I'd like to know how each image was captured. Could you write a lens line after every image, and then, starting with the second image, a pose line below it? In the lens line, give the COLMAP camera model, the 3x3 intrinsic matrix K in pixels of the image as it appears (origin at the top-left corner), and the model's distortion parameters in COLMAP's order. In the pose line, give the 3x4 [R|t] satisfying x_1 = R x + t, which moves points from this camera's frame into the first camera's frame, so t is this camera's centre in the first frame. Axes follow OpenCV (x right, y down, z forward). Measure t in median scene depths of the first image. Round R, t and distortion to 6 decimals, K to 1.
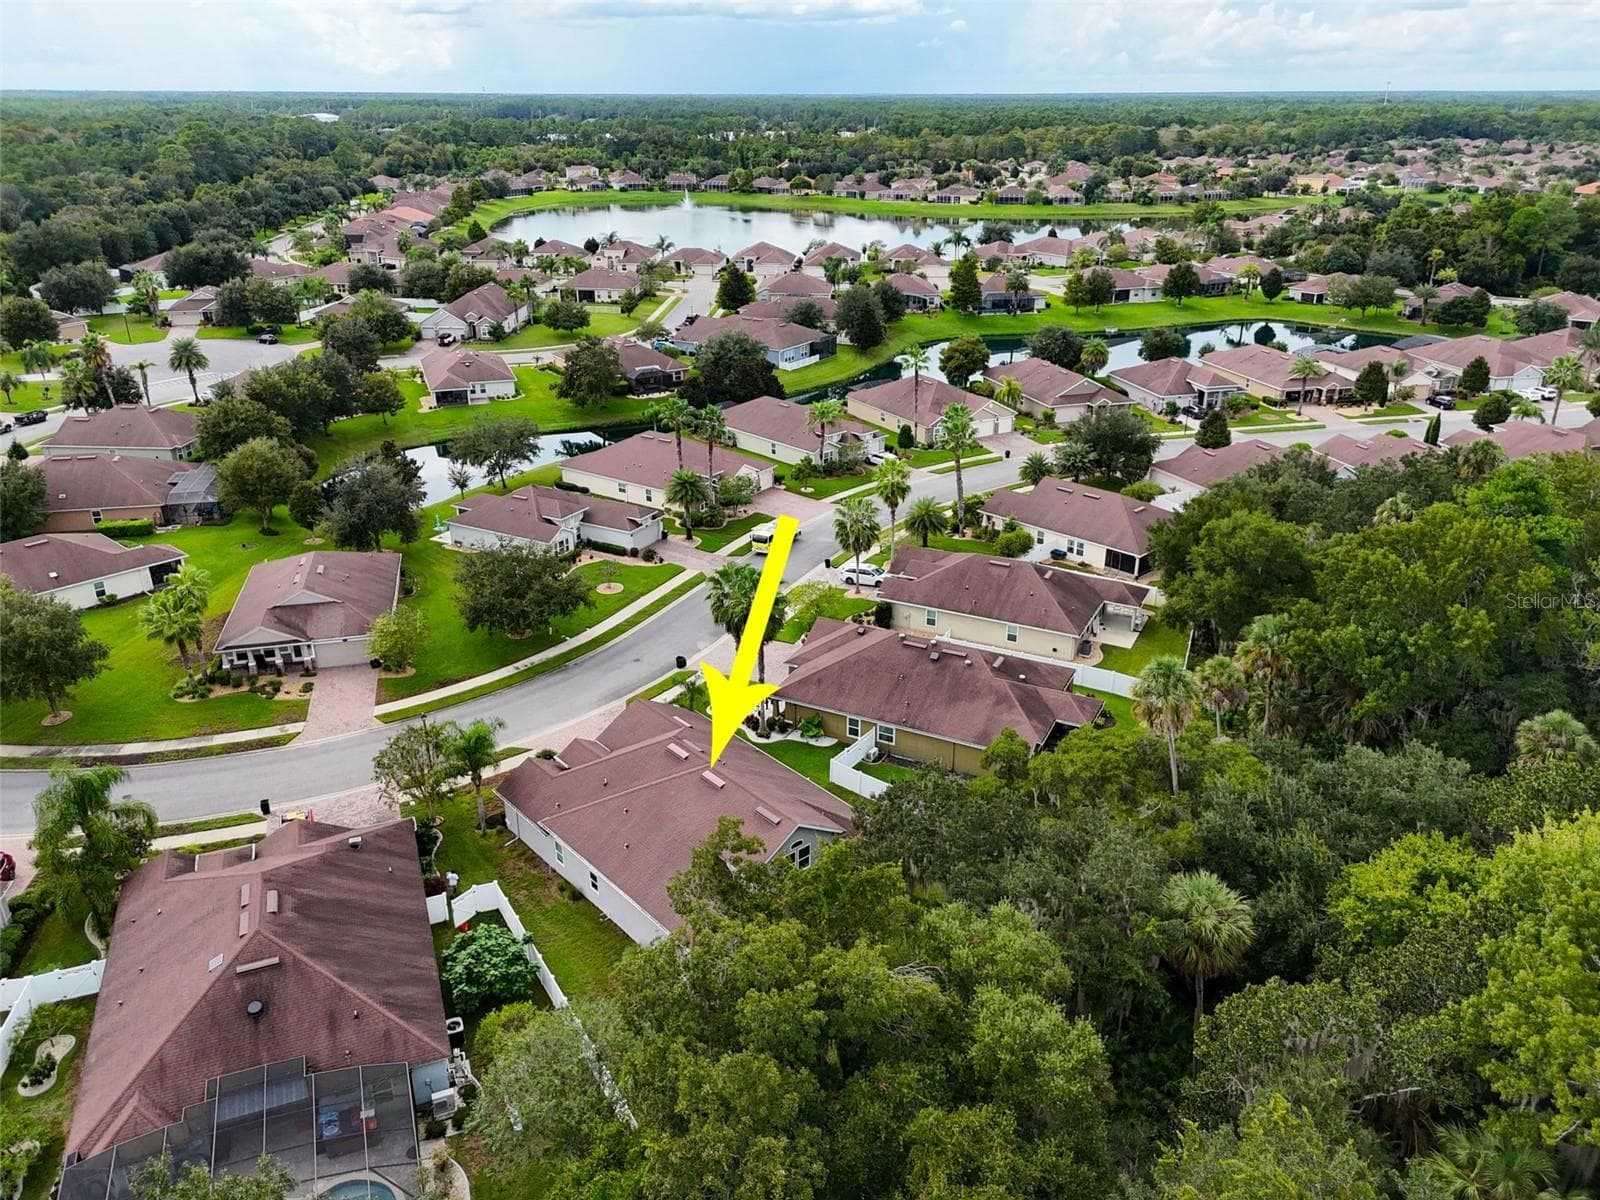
lens RADIAL K [[1181.5, 0, 810.2], [0, 1181.5, 604.8], [0, 0, 1]] dist [0.057707, -0.049029]
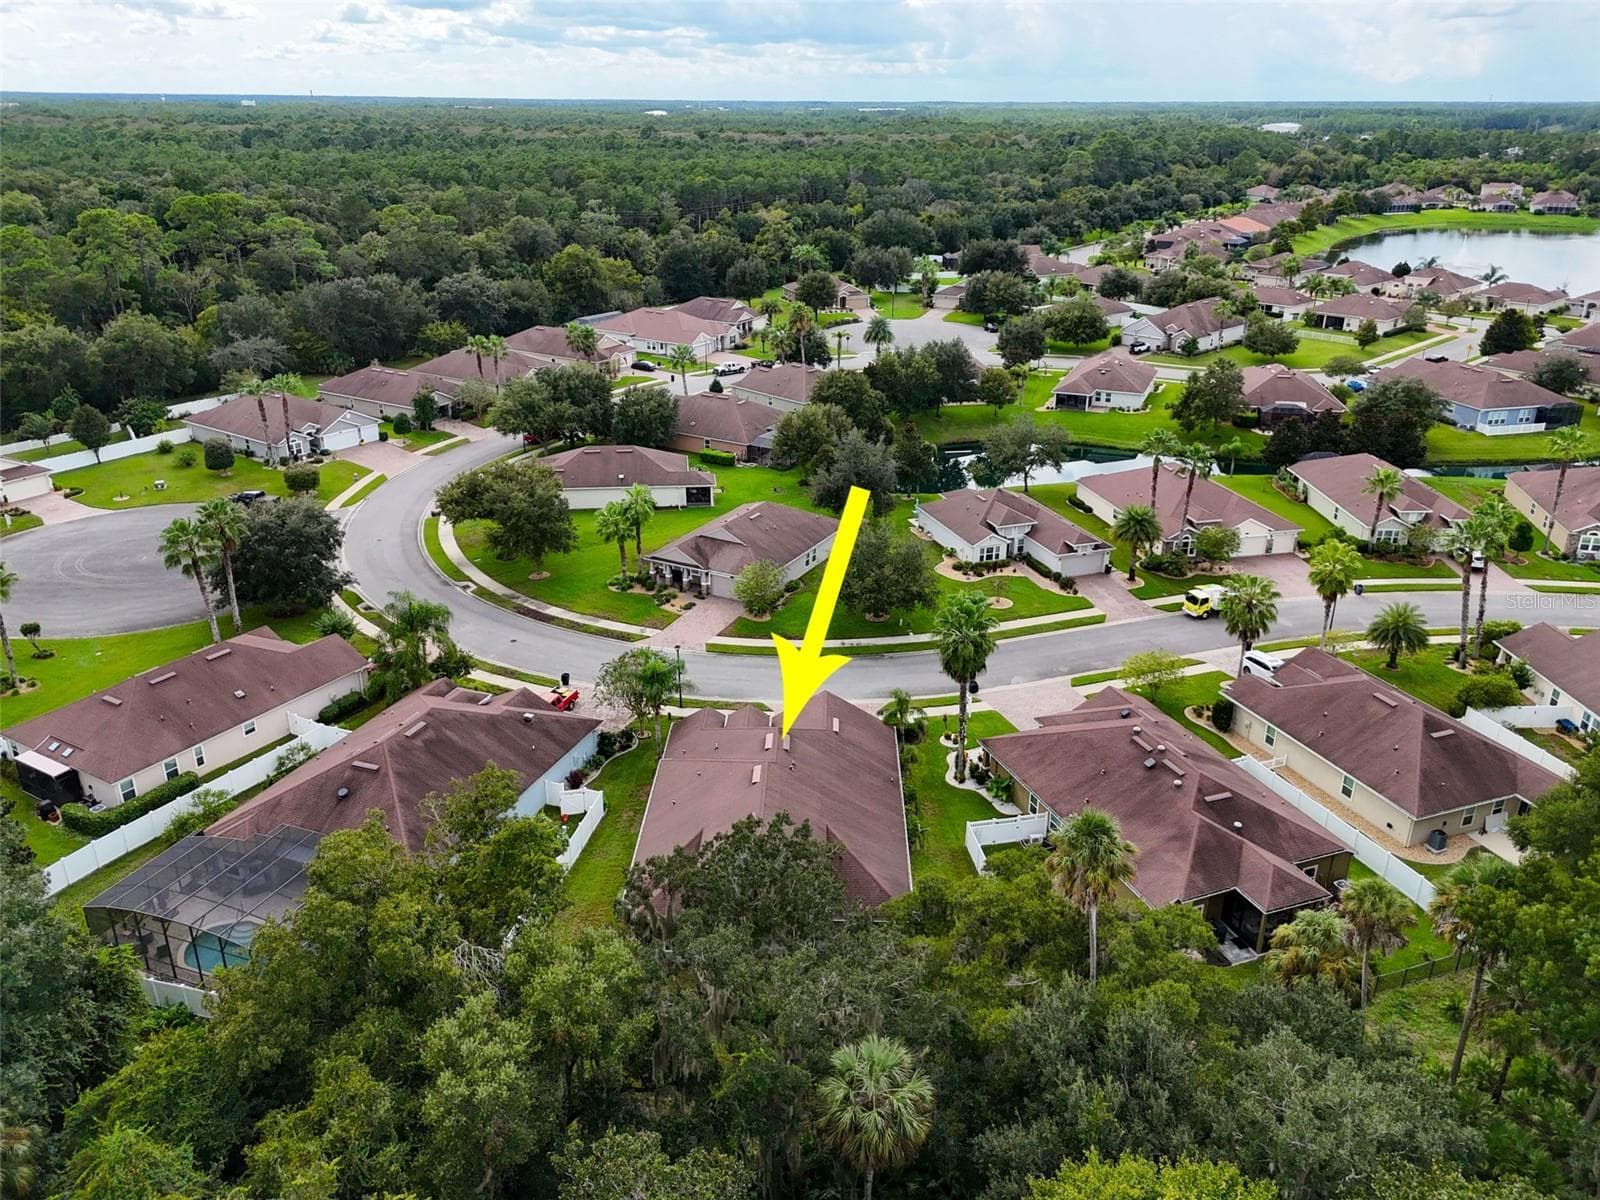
lens RADIAL K [[1181.5, 0, 797.8], [0, 1181.5, 601.5], [0, 0, 1]] dist [0.057707, -0.049029]
pose [[0.733994, 0.266105, -0.624853, 0.230065], [-0.272085, 0.958199, 0.088456, -0.040312], [0.622272, 0.105087, 0.775715, 0.094799]]
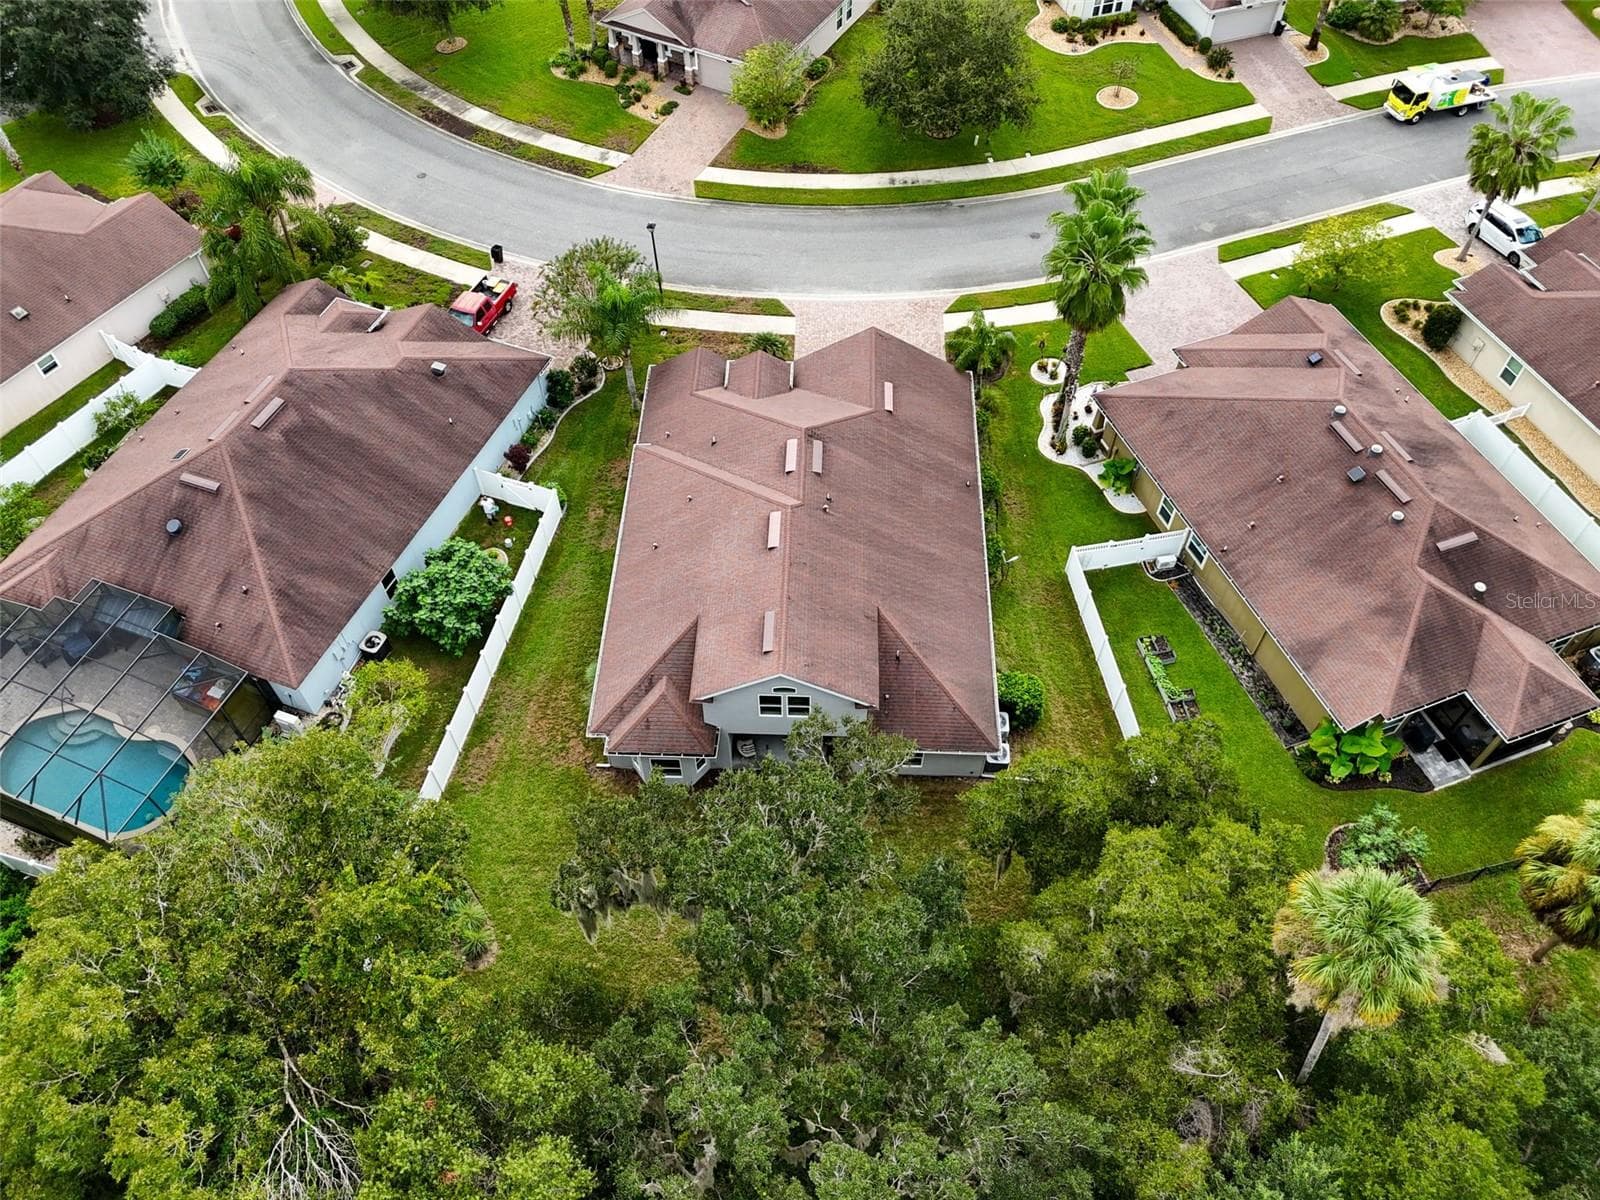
lens RADIAL K [[1181.5, 0, 798.7], [0, 1181.5, 602.7], [0, 0, 1]] dist [0.057707, -0.049029]
pose [[0.729720, 0.543155, -0.415322, 0.099415], [-0.265762, 0.784970, 0.559636, -0.086576], [0.629984, -0.298001, 0.717158, 0.219050]]
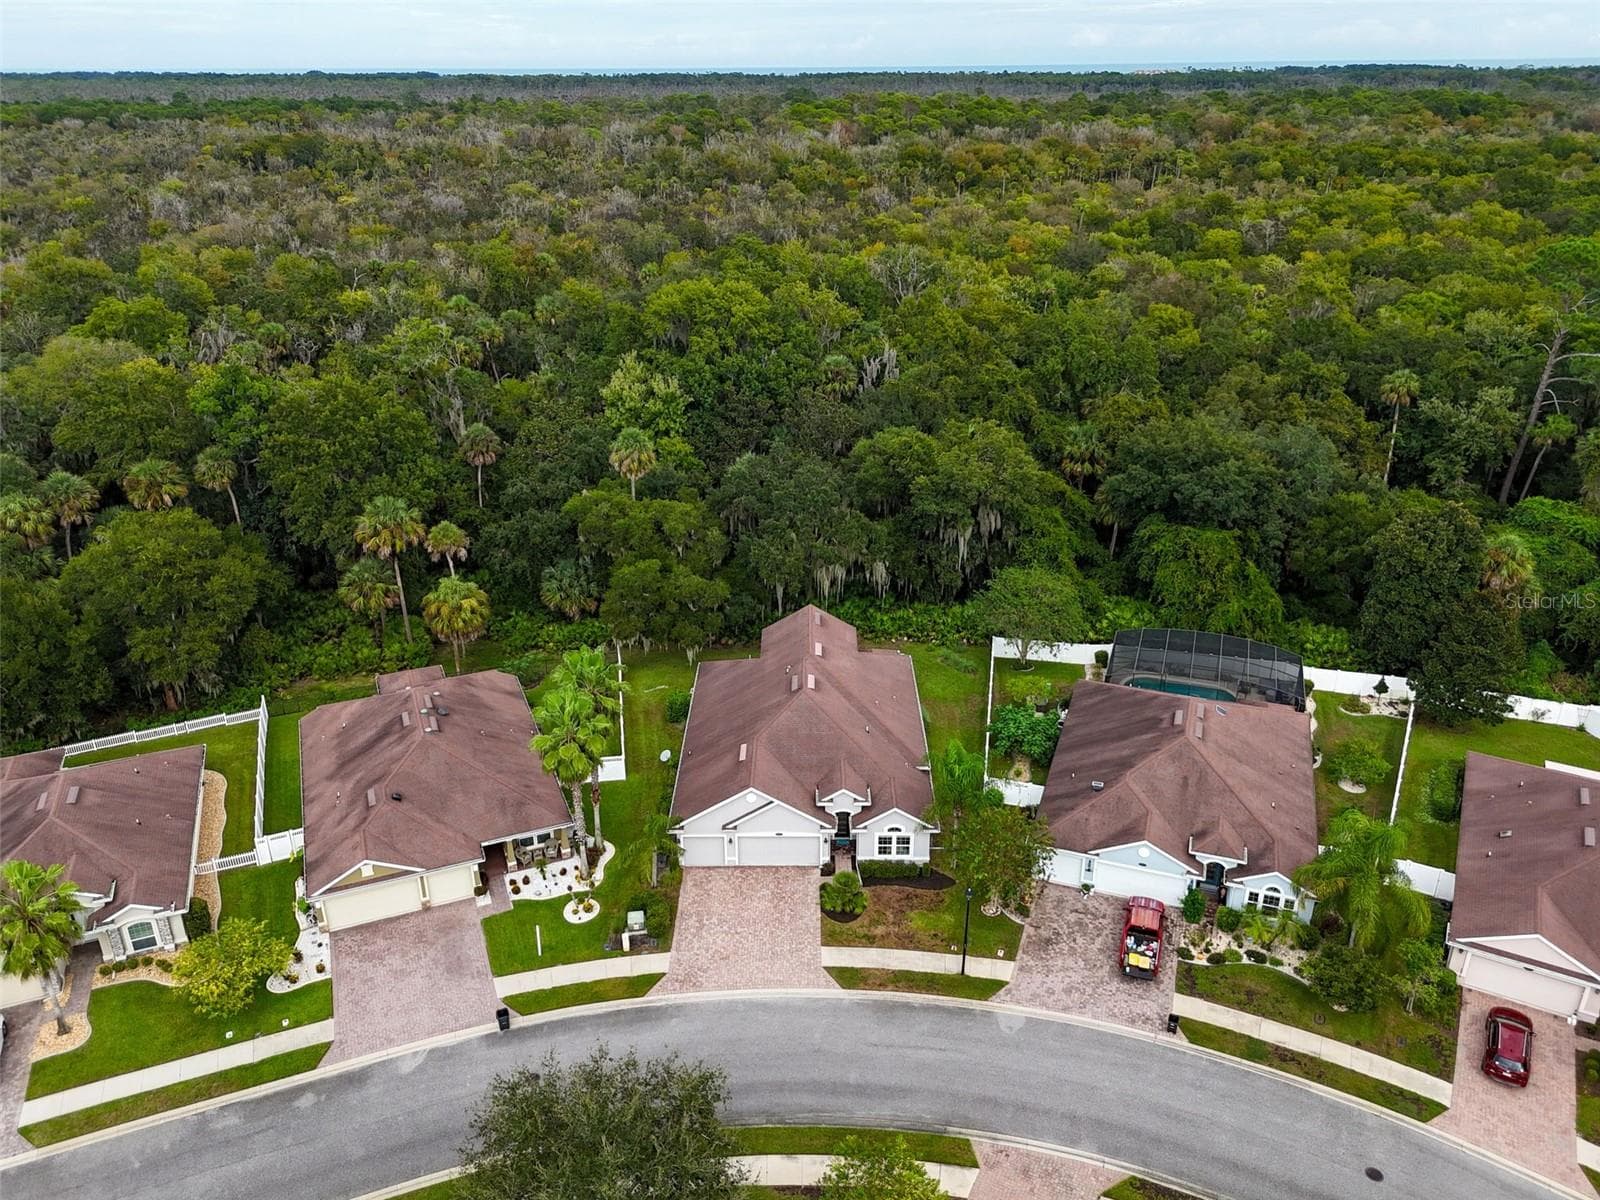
lens RADIAL K [[1181.5, 0, 802.2], [0, 1181.5, 596.2], [0, 0, 1]] dist [0.057707, -0.049029]
pose [[-0.748446, -0.270728, 0.605421, -0.328606], [0.265963, 0.713734, 0.647957, -0.281368], [-0.607529, 0.645980, -0.462188, 0.651153]]
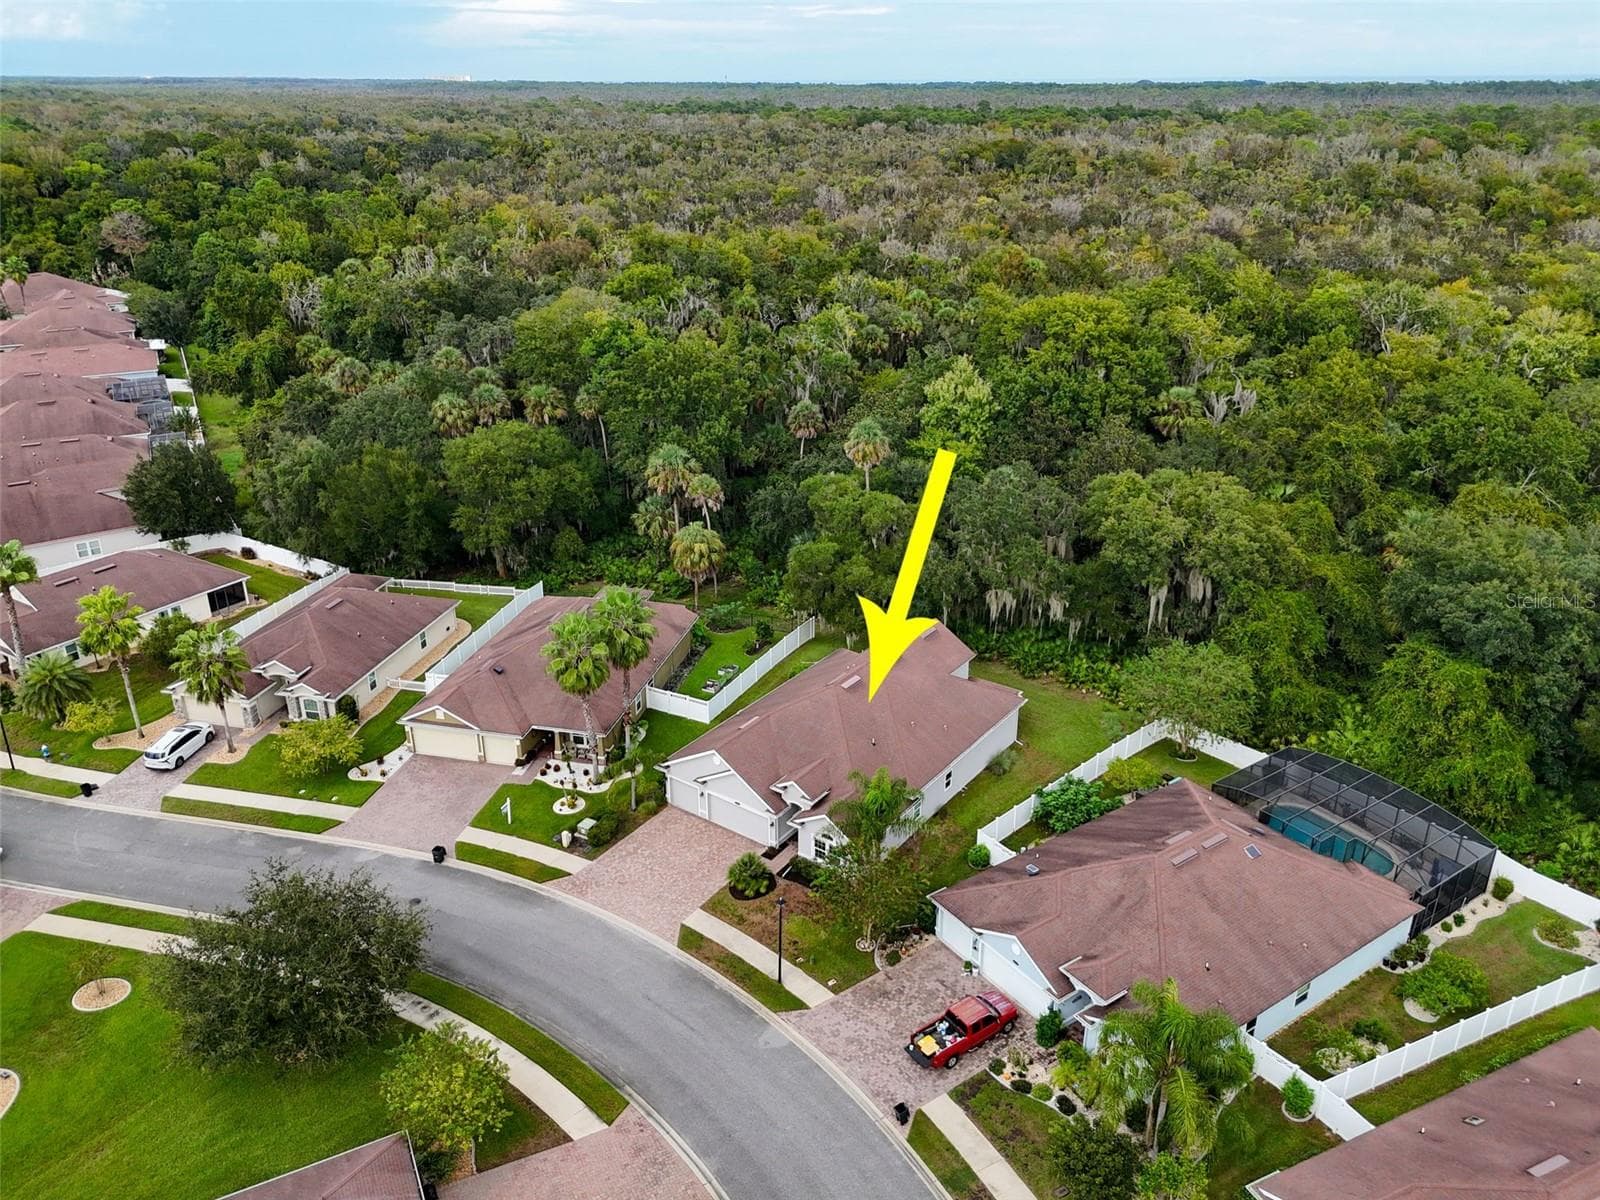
lens RADIAL K [[1181.5, 0, 804.5], [0, 1181.5, 599.2], [0, 0, 1]] dist [0.057707, -0.049029]
pose [[-0.219935, -0.395996, 0.891524, -0.466324], [0.388614, 0.802688, 0.452406, -0.199677], [-0.894767, 0.445959, -0.022650, 0.462708]]
